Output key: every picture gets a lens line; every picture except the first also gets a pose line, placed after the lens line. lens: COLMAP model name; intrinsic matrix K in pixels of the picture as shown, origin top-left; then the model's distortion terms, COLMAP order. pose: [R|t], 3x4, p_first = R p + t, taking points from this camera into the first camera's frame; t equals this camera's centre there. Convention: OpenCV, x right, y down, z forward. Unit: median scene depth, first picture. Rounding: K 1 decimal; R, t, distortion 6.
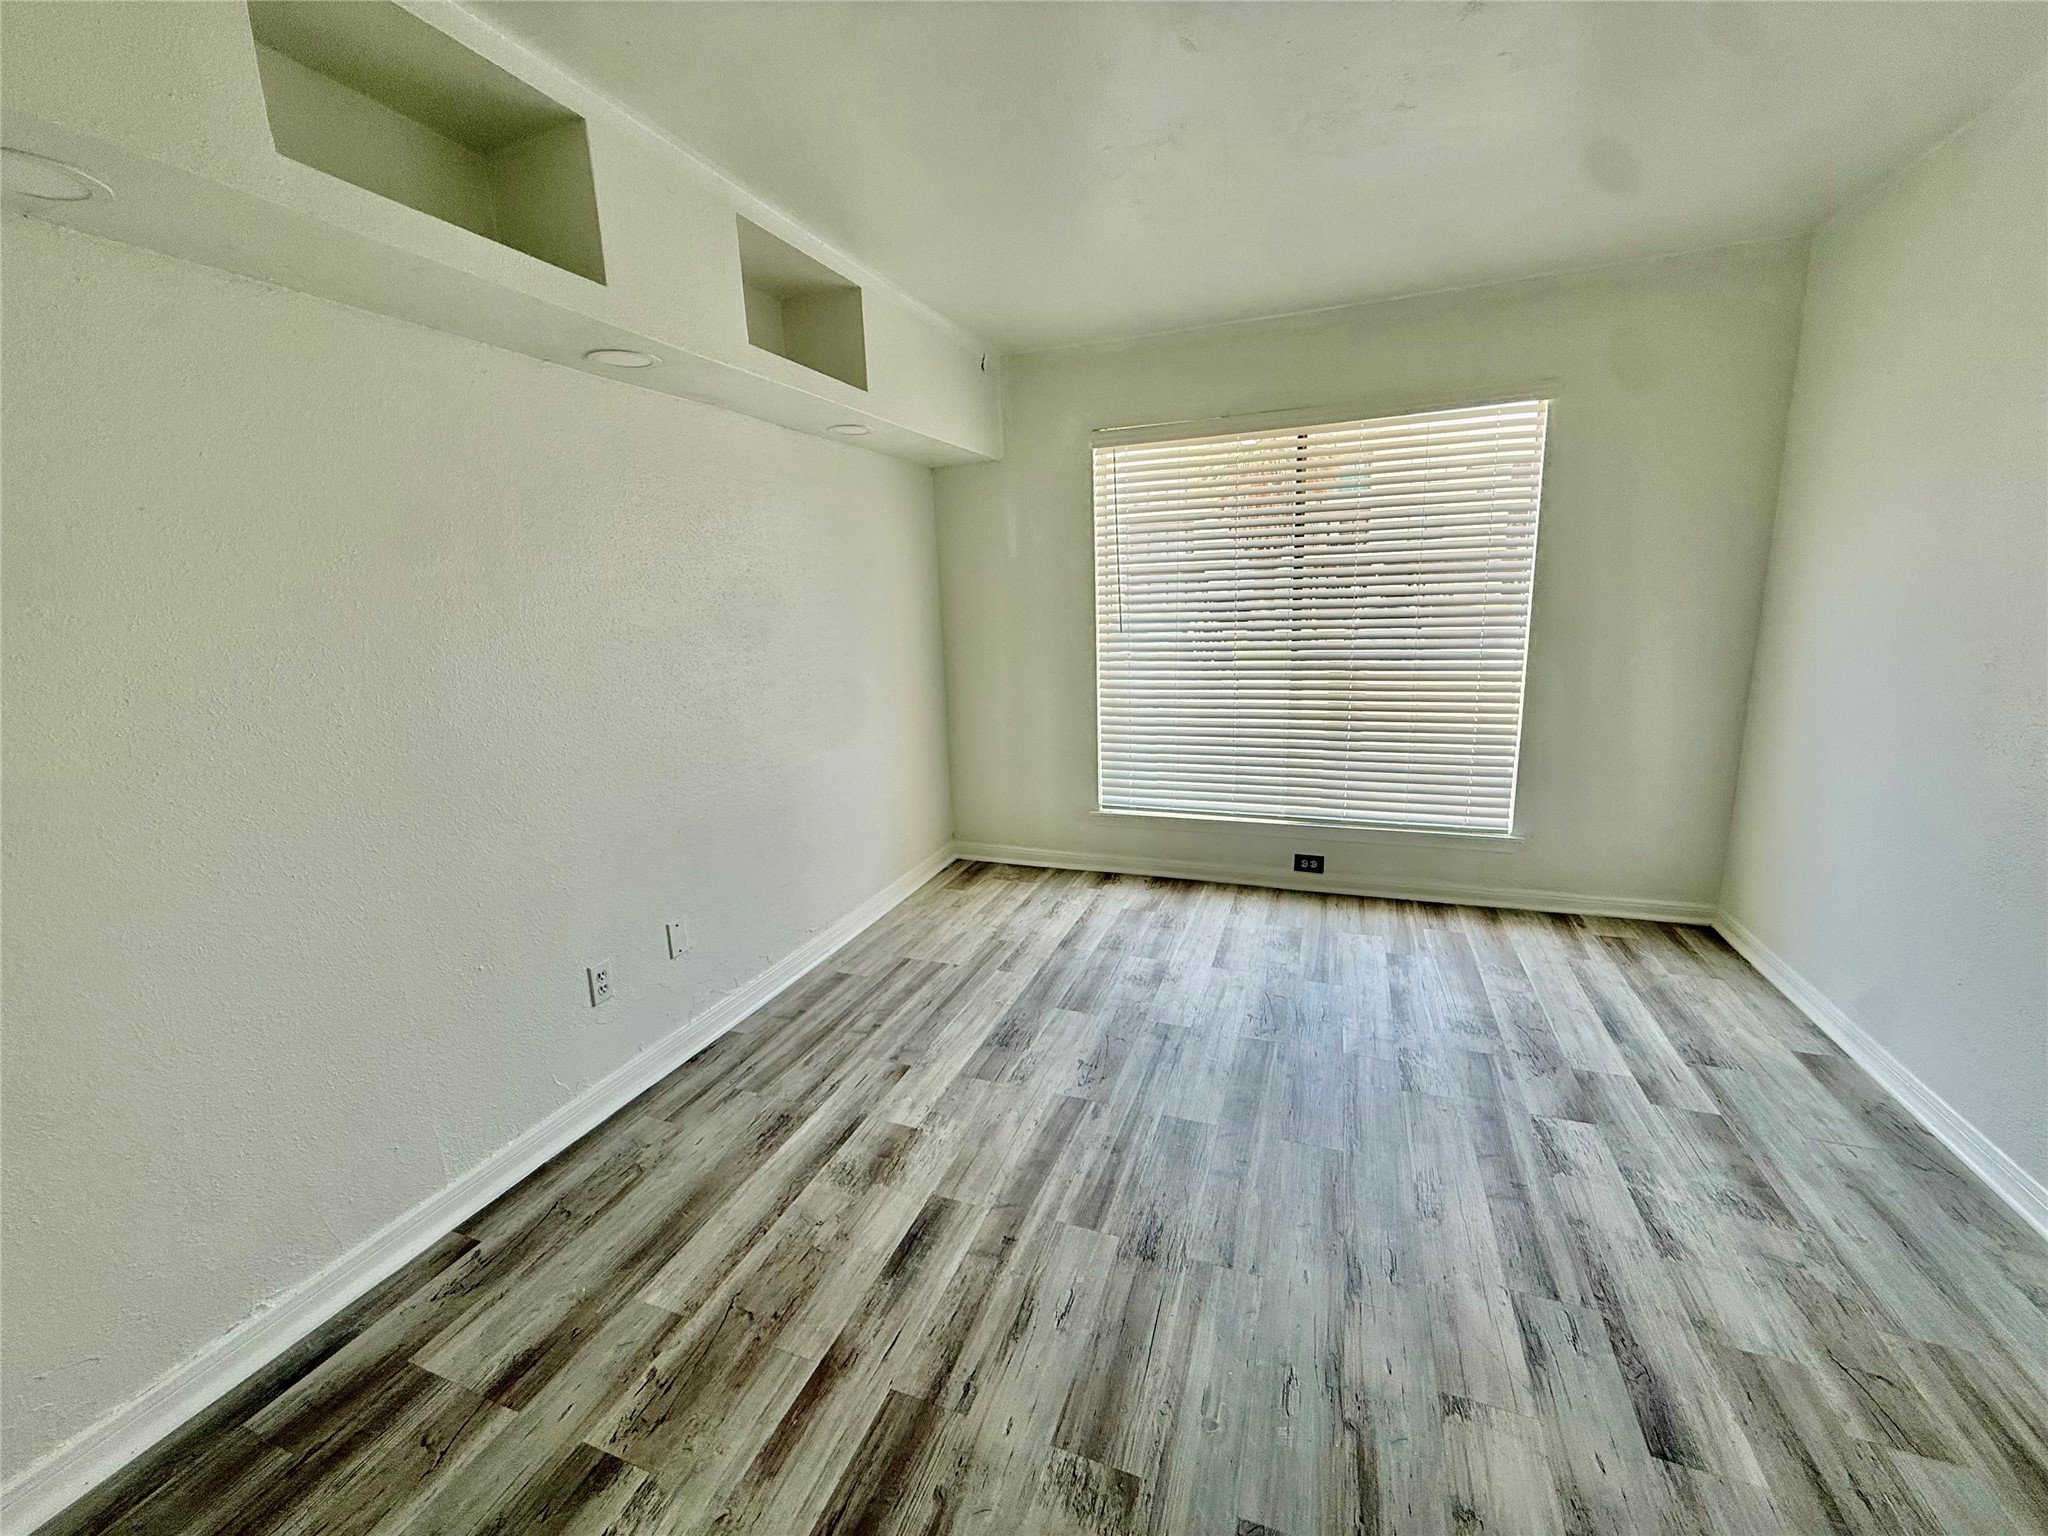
lens RADIAL K [[827.5, 0, 1015.8], [0, 827.5, 771.0], [0, 0, 1]] dist [-0.001216, 0.000074]
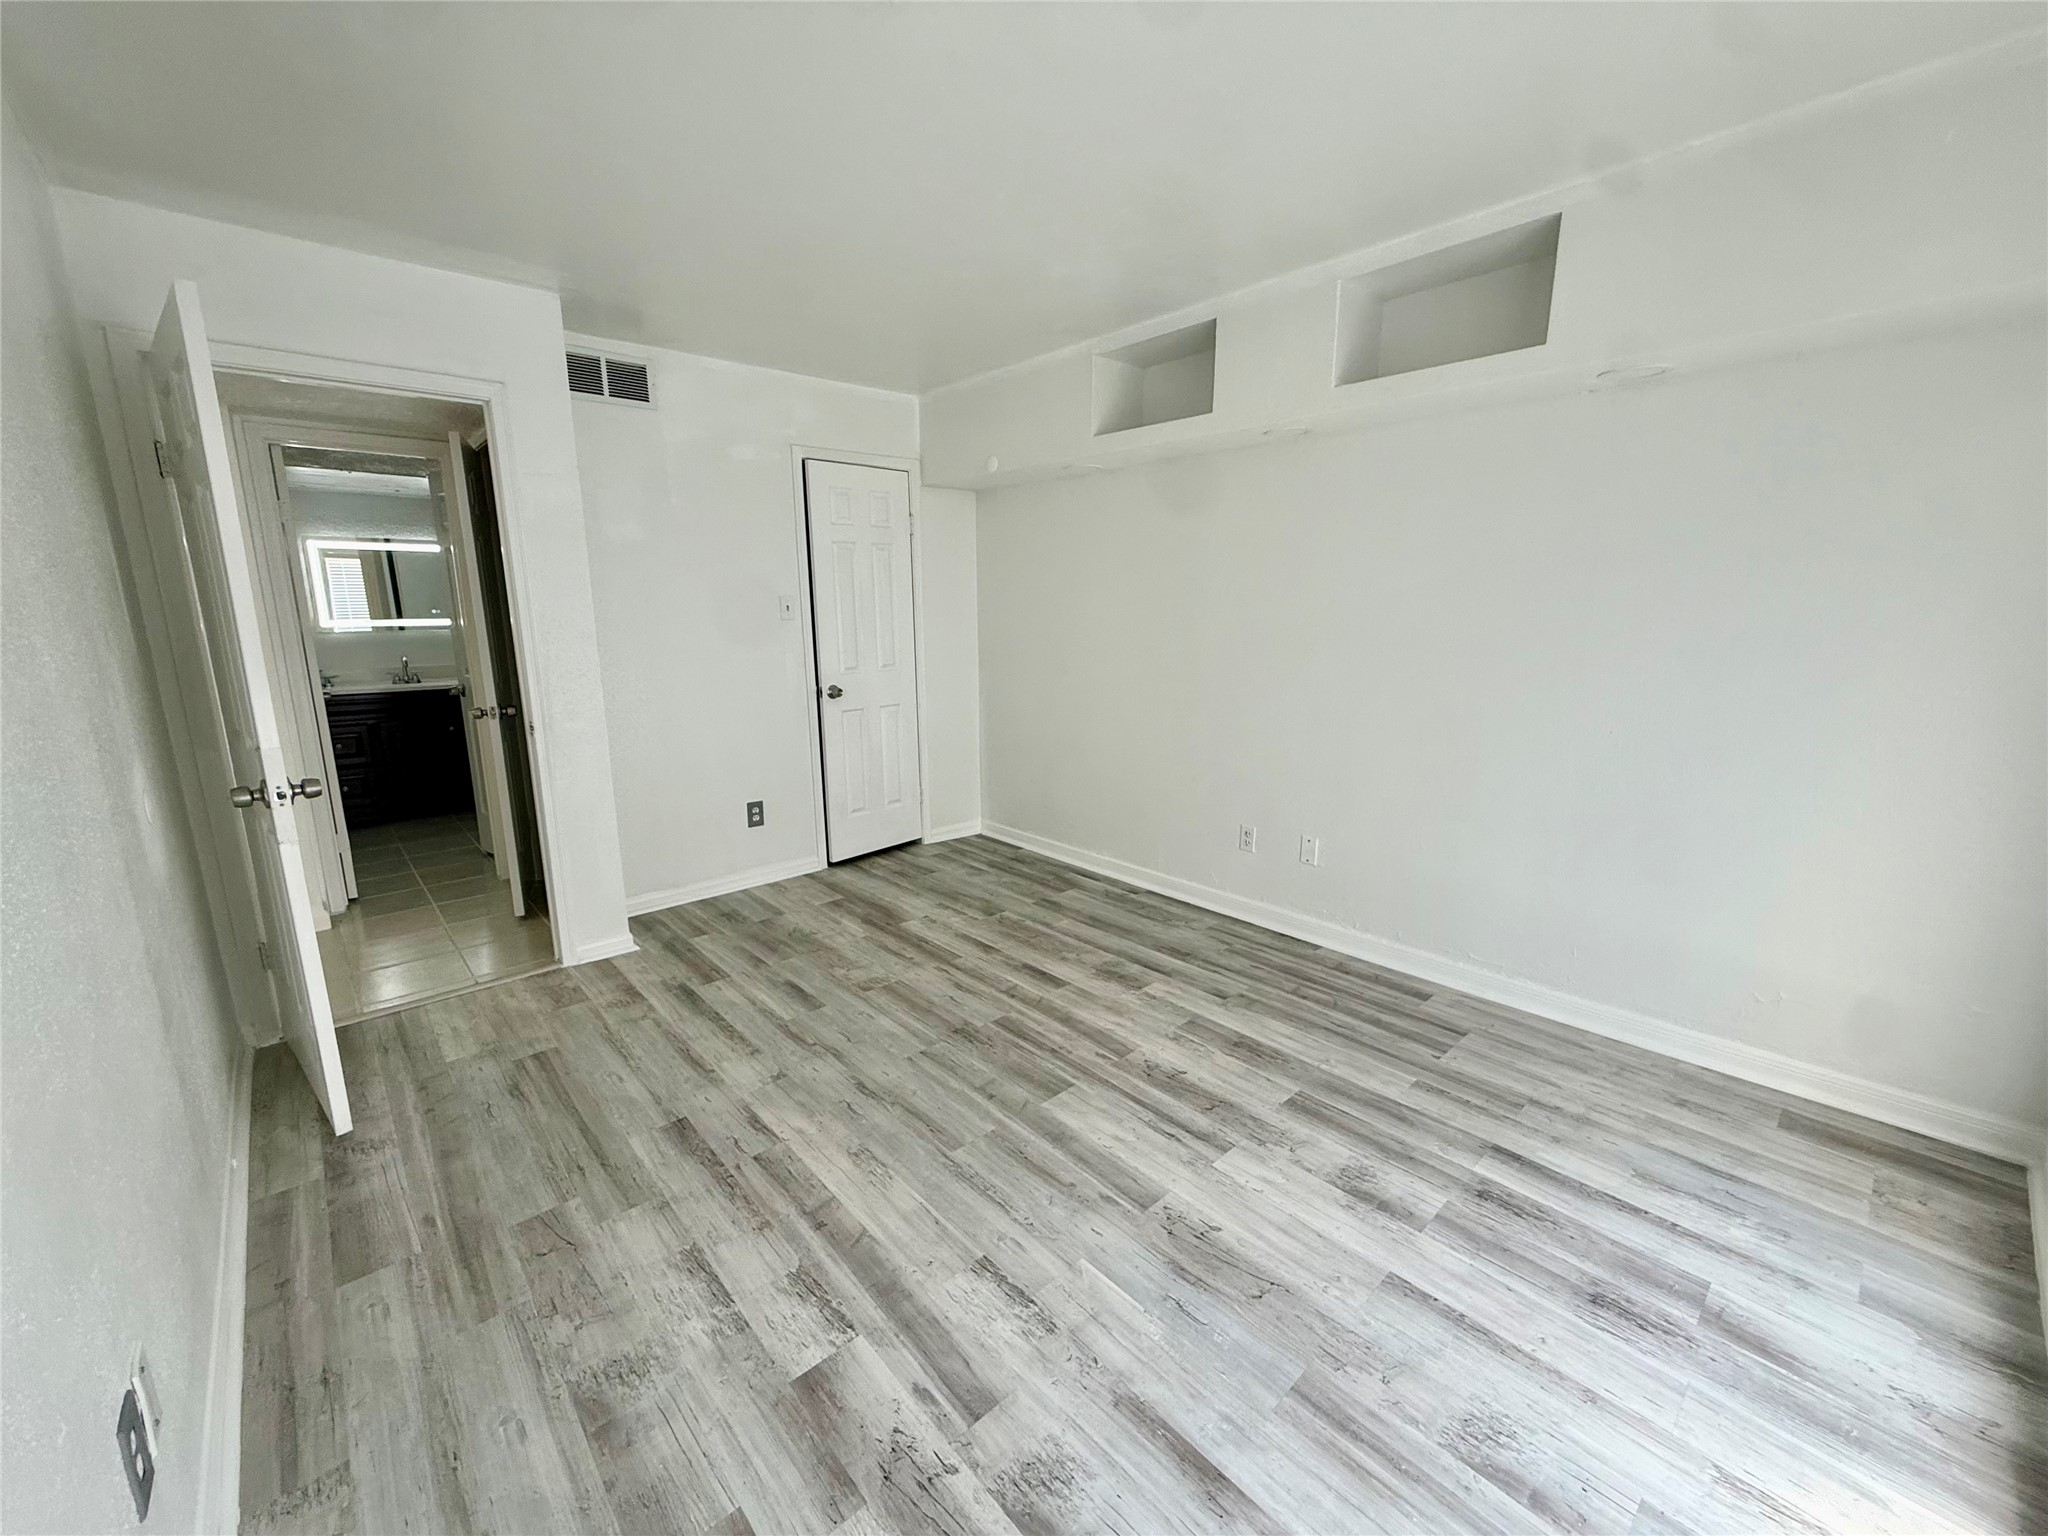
lens RADIAL K [[827.5, 0, 1015.8], [0, 827.5, 771.0], [0, 0, 1]] dist [-0.001216, 0.000074]
pose [[-0.465119, 0.216822, -0.858284, 1.160903], [-0.161152, 0.932603, 0.322928, -0.340086], [0.870456, 0.288514, -0.398830, 1.361643]]
